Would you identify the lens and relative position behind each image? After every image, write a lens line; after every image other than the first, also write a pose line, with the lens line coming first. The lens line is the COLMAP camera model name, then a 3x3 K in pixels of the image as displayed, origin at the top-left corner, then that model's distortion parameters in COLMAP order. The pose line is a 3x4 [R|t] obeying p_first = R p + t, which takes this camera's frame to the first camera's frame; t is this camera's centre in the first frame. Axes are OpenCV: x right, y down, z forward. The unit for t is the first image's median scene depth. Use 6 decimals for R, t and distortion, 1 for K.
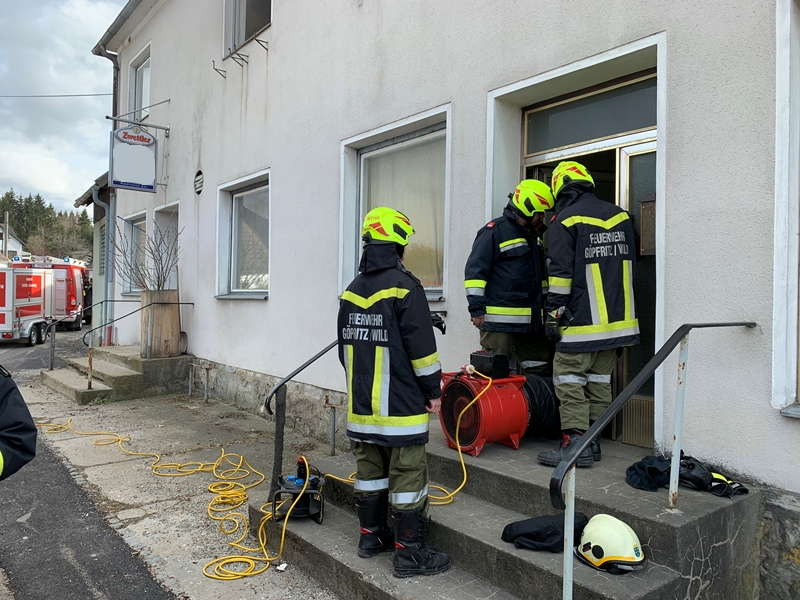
lens RADIAL K [[599.6, 0, 393.2], [0, 599.6, 294.3], [0, 0, 1]] dist [0.012988, -0.014191]
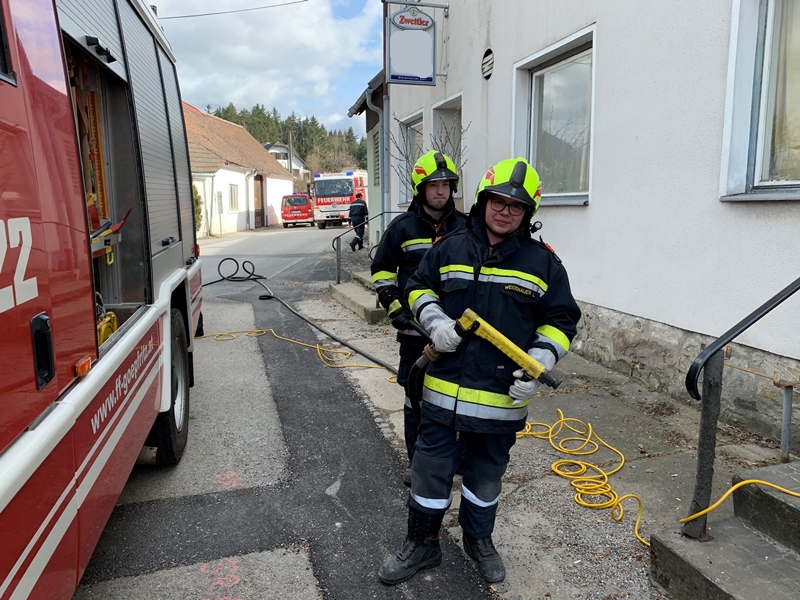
lens RADIAL K [[599.6, 0, 405.0], [0, 599.6, 294.3], [0, 0, 1]] dist [0.012988, -0.014191]
pose [[0.924949, 0.031911, -0.378749, -0.159526], [0.025914, 0.988856, 0.146601, 0.003269], [0.379207, -0.145413, 0.913815, 0.236877]]
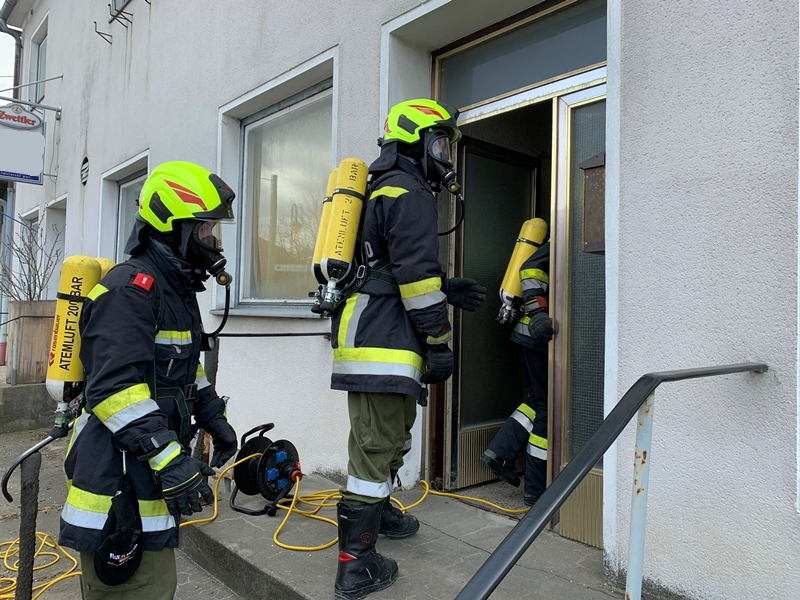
lens RADIAL K [[599.6, 0, 408.1], [0, 599.6, 294.7], [0, 0, 1]] dist [0.012988, -0.014191]
pose [[0.998148, 0.005058, 0.060628, 0.110190], [-0.004018, 0.999843, -0.017262, -0.004395], [-0.060706, 0.016986, 0.998011, 0.219504]]
